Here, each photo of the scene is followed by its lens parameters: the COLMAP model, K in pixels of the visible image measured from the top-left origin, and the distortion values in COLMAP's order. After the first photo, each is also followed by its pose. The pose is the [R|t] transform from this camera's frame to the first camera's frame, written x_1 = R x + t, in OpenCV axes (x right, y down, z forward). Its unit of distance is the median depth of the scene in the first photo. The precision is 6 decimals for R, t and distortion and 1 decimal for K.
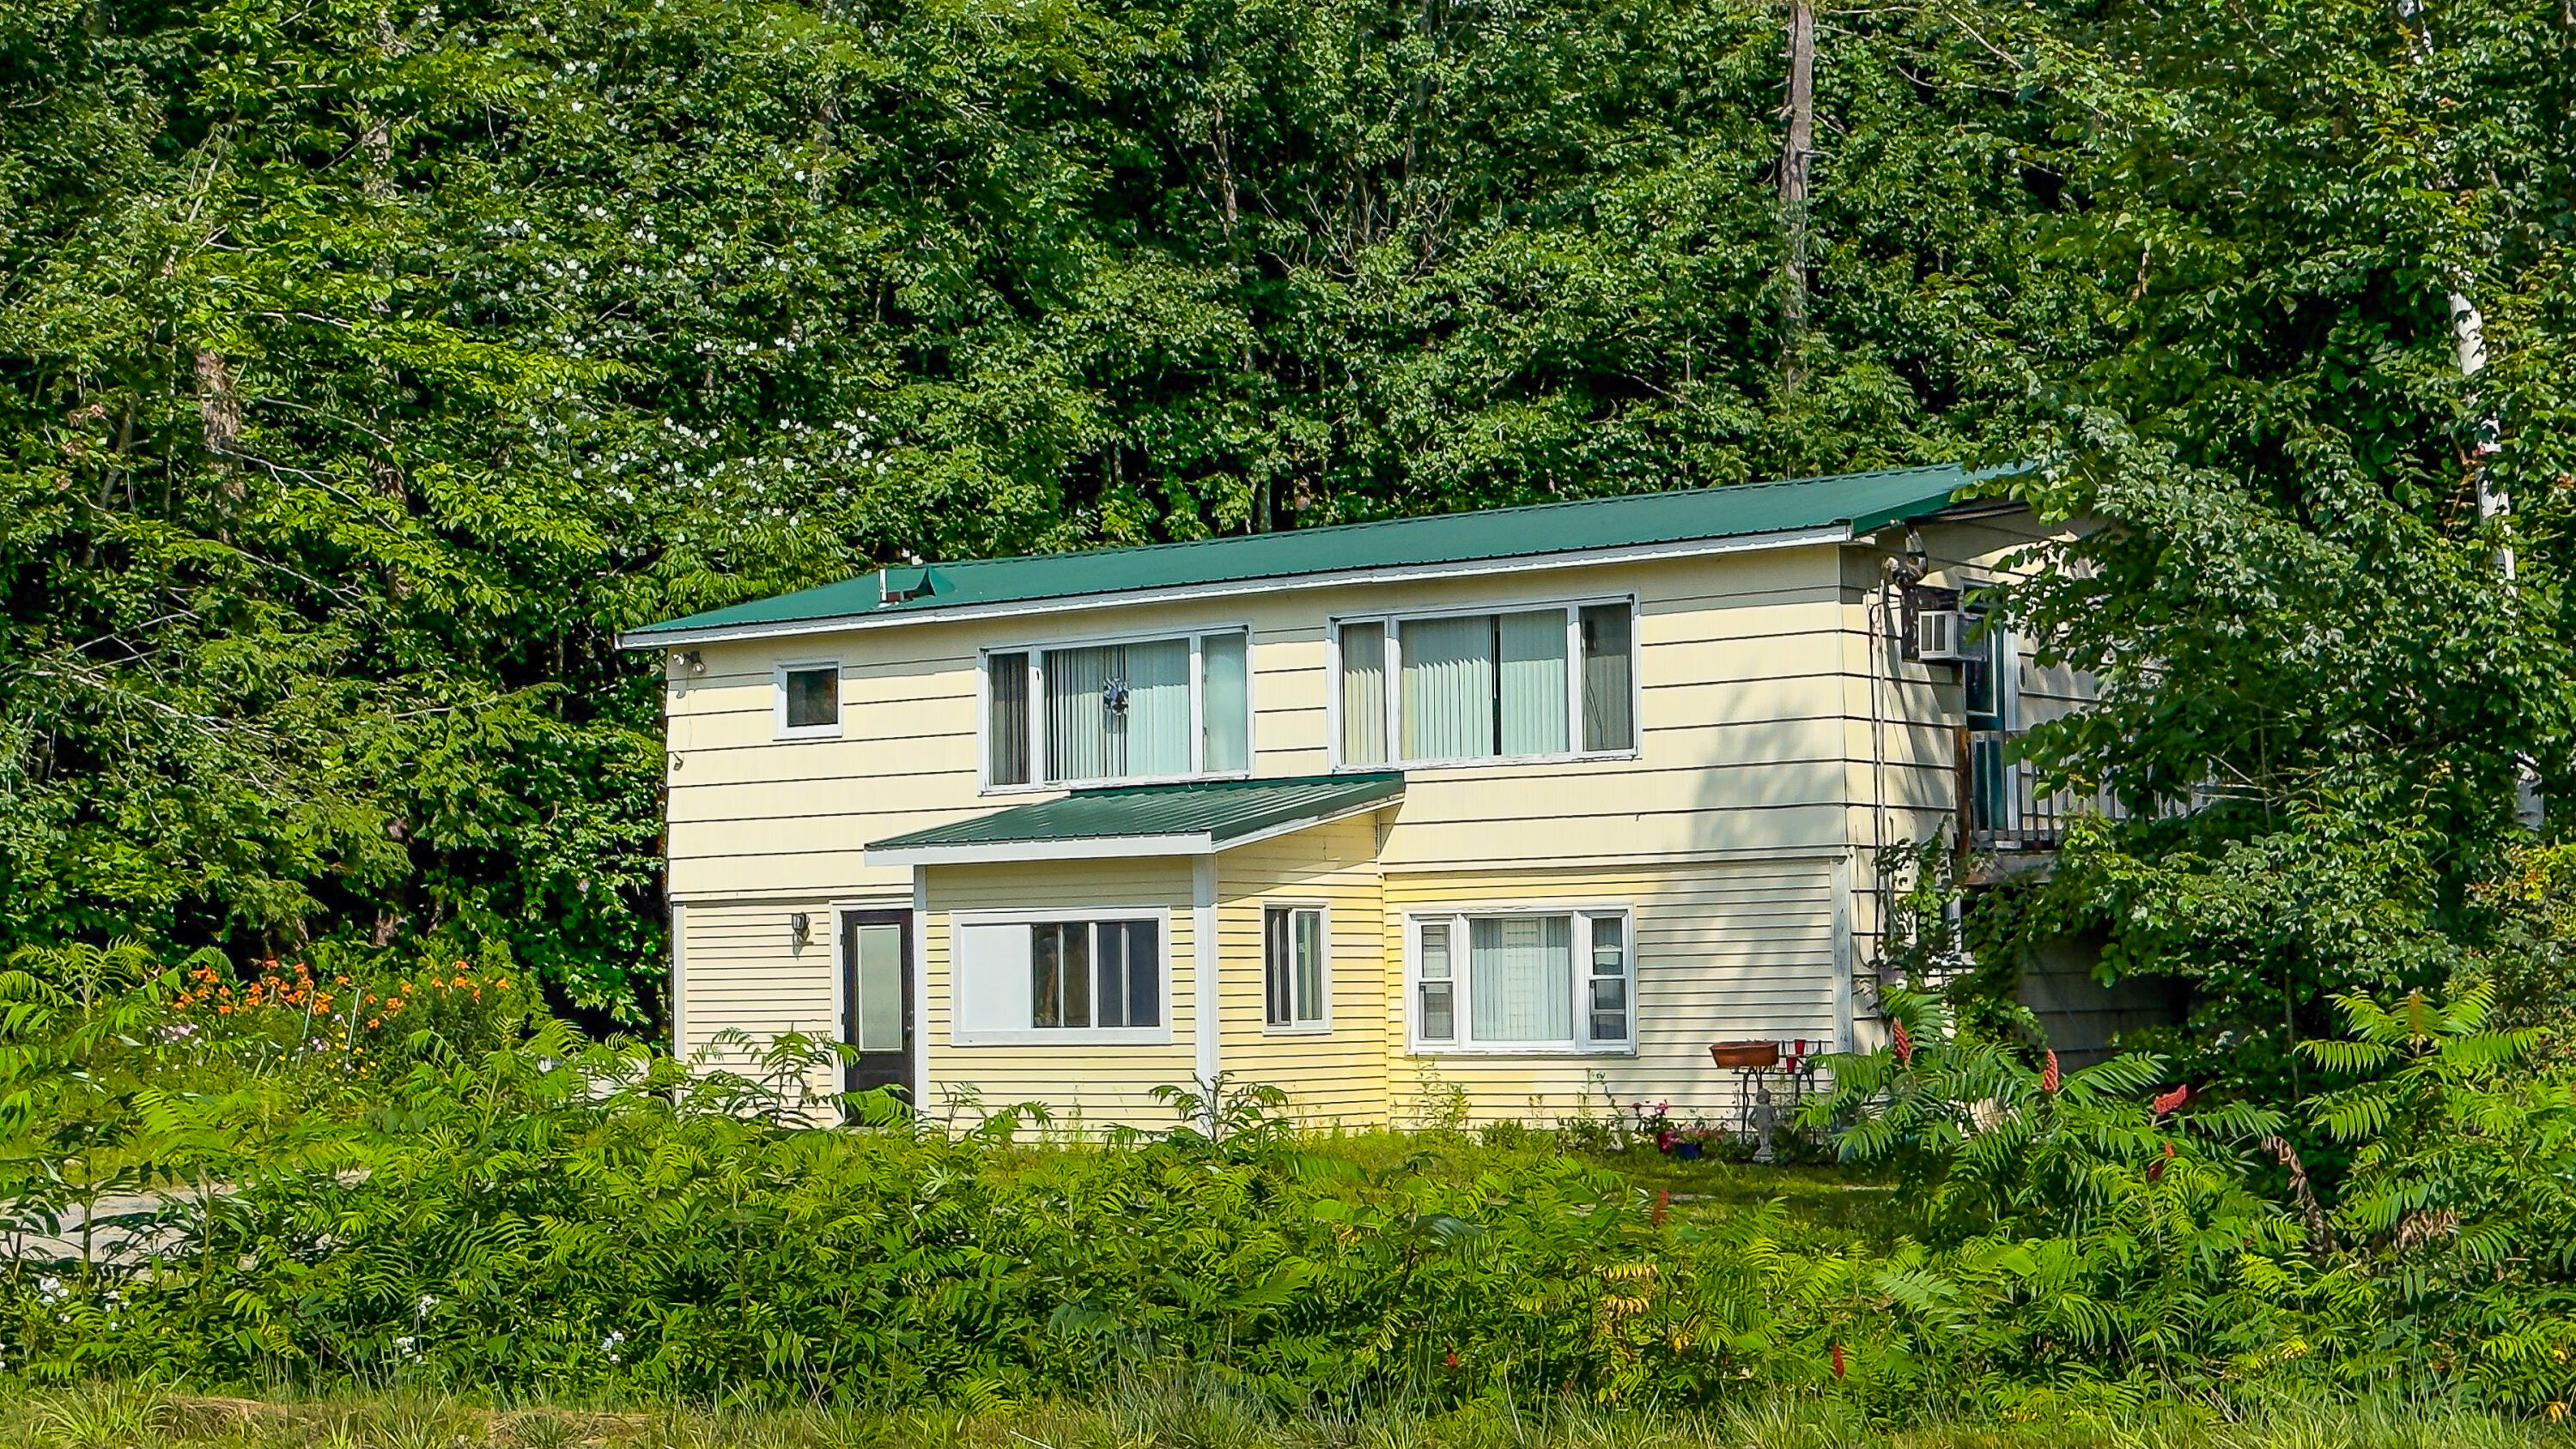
lens RADIAL K [[4229.1, 0, 1476.9], [0, 4229.1, 729.9], [0, 0, 1]] dist [0.149730, -0.332030]
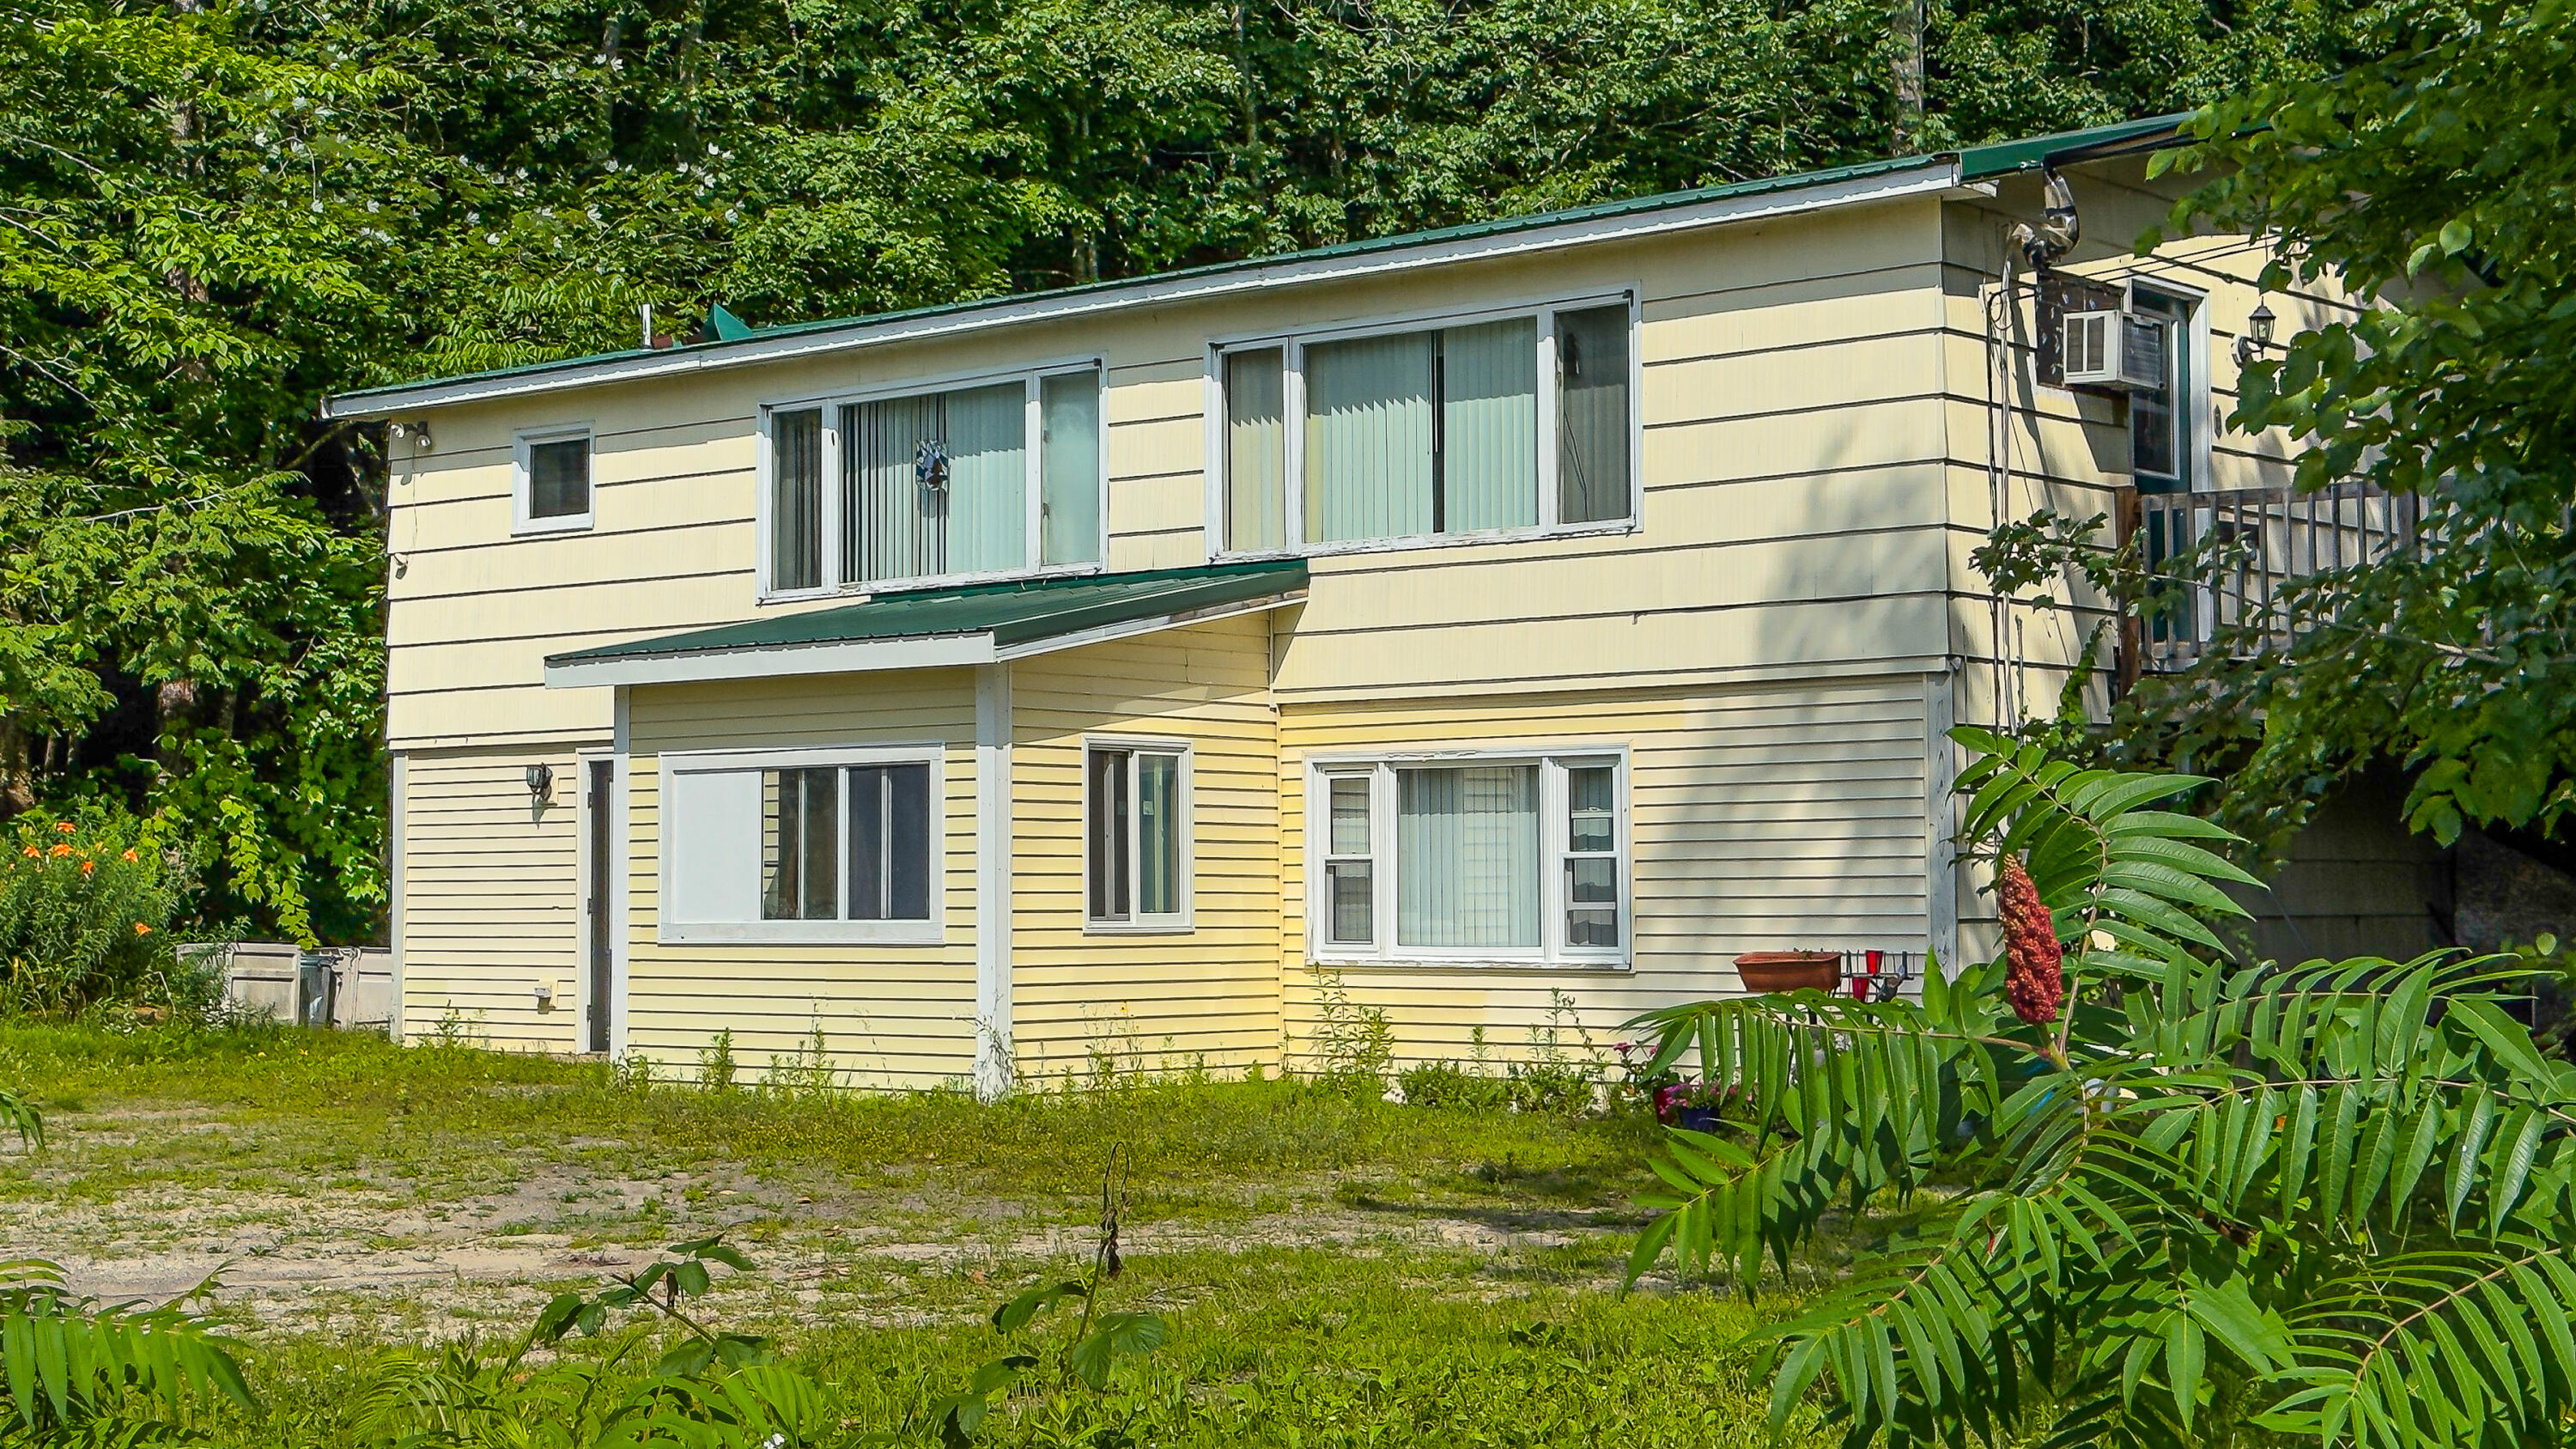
lens RADIAL K [[3610.8, 0, 1288.0], [0, 3610.8, 724.5], [0, 0, 1]] dist [0.109590, -0.149868]
pose [[0.994777, 0.006562, -0.101858, 0.040747], [-0.005297, 0.999906, 0.012682, 0.029803], [0.101932, -0.012076, 0.994718, 0.409667]]
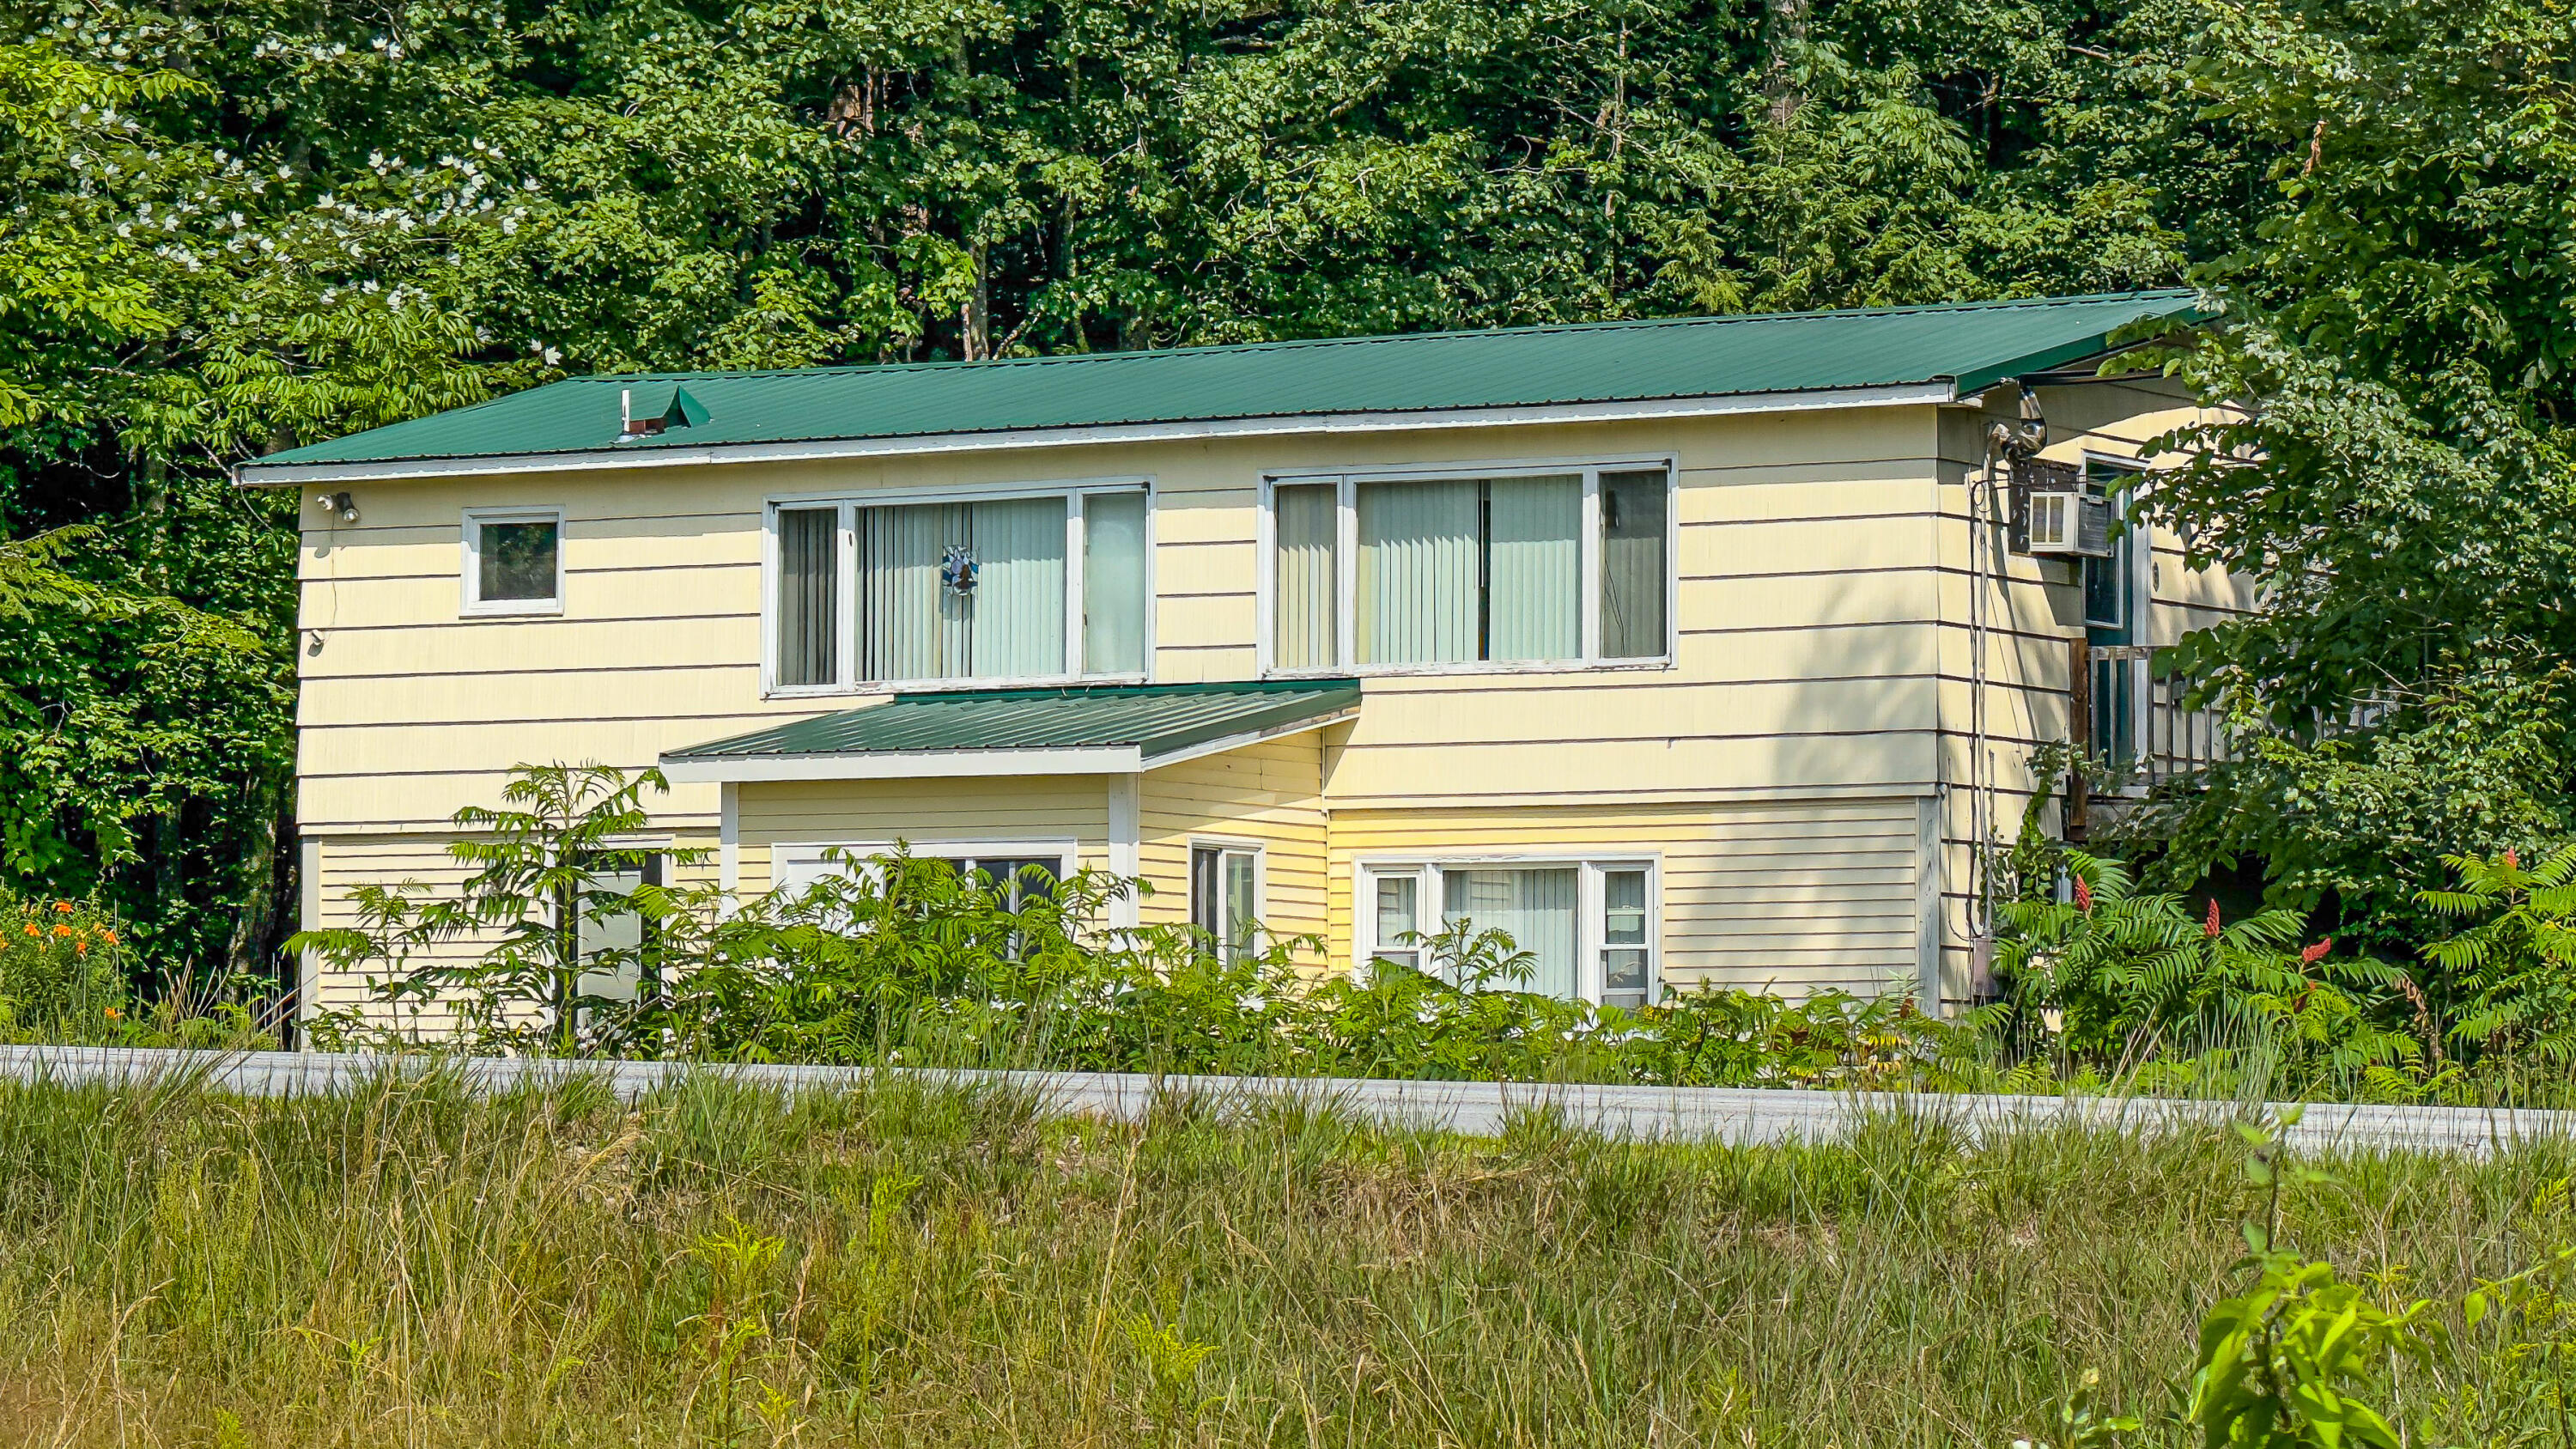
lens RADIAL K [[10918.8, 0, 1710.5], [0, 10918.8, 723.5], [0, 0, 1]] dist [0.545627, -11.952589]
pose [[0.994816, 0.026415, 0.098199, -0.150117], [-0.026752, 0.999640, 0.002110, 0.012202], [-0.098108, -0.004726, 0.995165, -0.994912]]
